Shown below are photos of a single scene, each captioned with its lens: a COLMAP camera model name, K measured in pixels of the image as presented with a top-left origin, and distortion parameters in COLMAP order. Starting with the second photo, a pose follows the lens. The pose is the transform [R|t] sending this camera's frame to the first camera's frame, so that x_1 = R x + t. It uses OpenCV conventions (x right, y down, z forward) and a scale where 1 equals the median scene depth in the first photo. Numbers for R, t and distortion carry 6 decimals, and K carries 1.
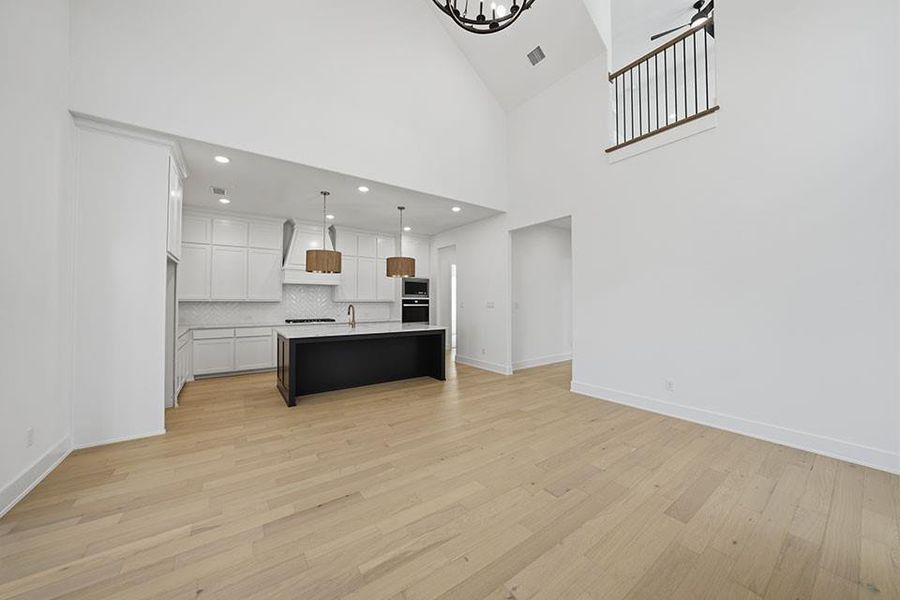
lens RADIAL K [[312.2, 0, 453.9], [0, 312.2, 298.1], [0, 0, 1]] dist [-0.017033, 0.000149]
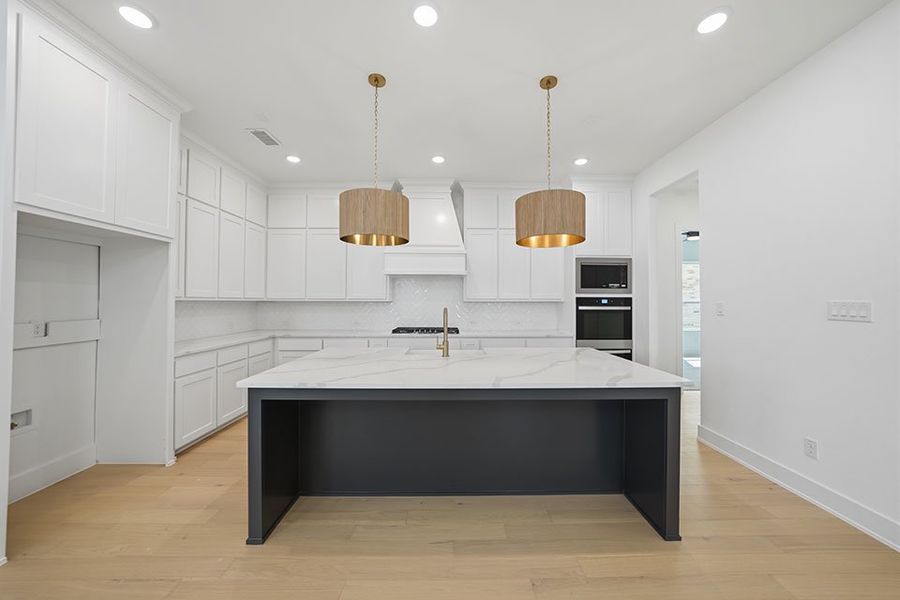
lens RADIAL K [[312.2, 0, 453.9], [0, 312.2, 298.1], [0, 0, 1]] dist [-0.017033, 0.000149]
pose [[0.816711, -0.007488, -0.576998, -0.029620], [0.007356, 0.999970, -0.002565, 0.006269], [0.576999, -0.002150, 0.816742, 0.518195]]
